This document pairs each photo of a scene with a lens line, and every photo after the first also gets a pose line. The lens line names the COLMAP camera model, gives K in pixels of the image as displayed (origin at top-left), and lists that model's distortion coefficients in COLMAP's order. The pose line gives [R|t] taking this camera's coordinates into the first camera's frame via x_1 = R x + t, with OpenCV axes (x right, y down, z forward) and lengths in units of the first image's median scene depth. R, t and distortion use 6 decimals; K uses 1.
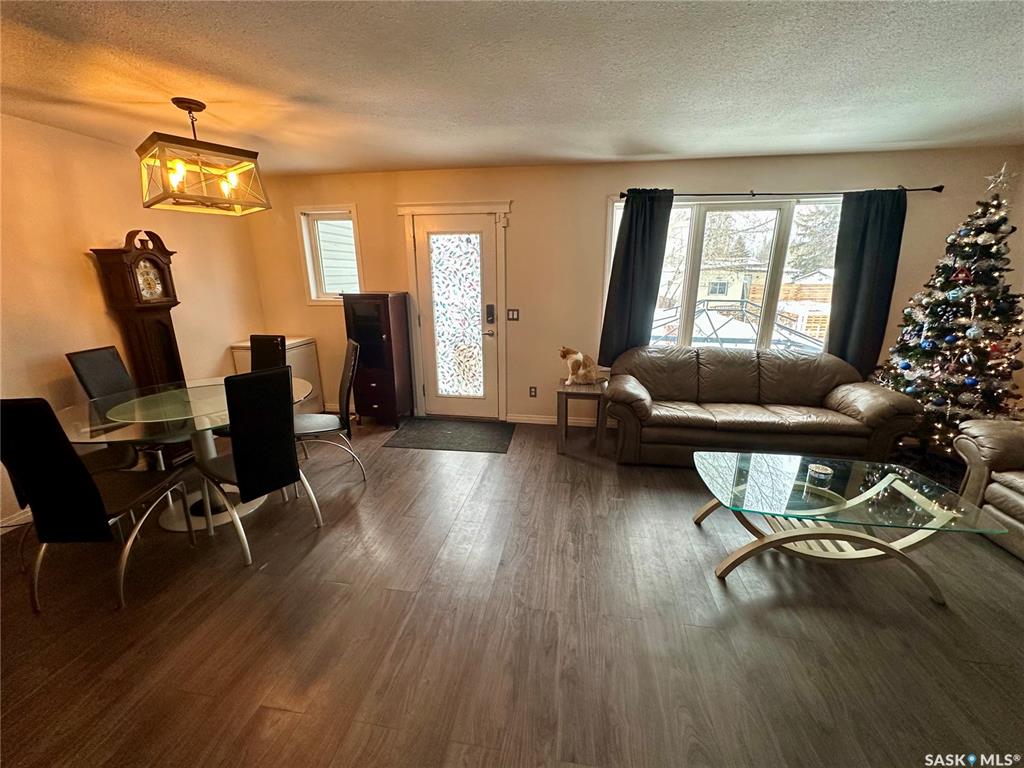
lens RADIAL K [[404.3, 0, 515.3], [0, 404.3, 384.8], [0, 0, 1]] dist [-0.001207, 0.000238]
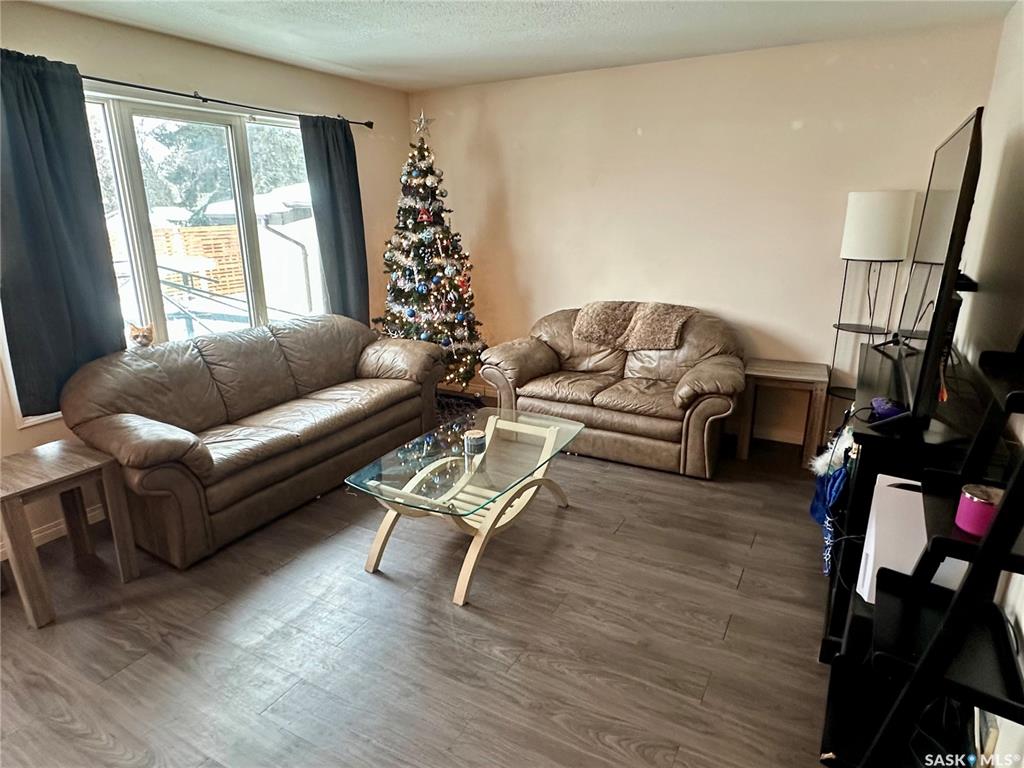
lens RADIAL K [[614.1, 0, 508.0], [0, 614.1, 391.2], [0, 0, 1]] dist [-0.008421, 0.006639]
pose [[0.345517, -0.271522, 0.898273, -0.282133], [0.257932, 0.947836, 0.187291, -0.079735], [-0.902269, 0.166981, 0.397527, 0.240636]]
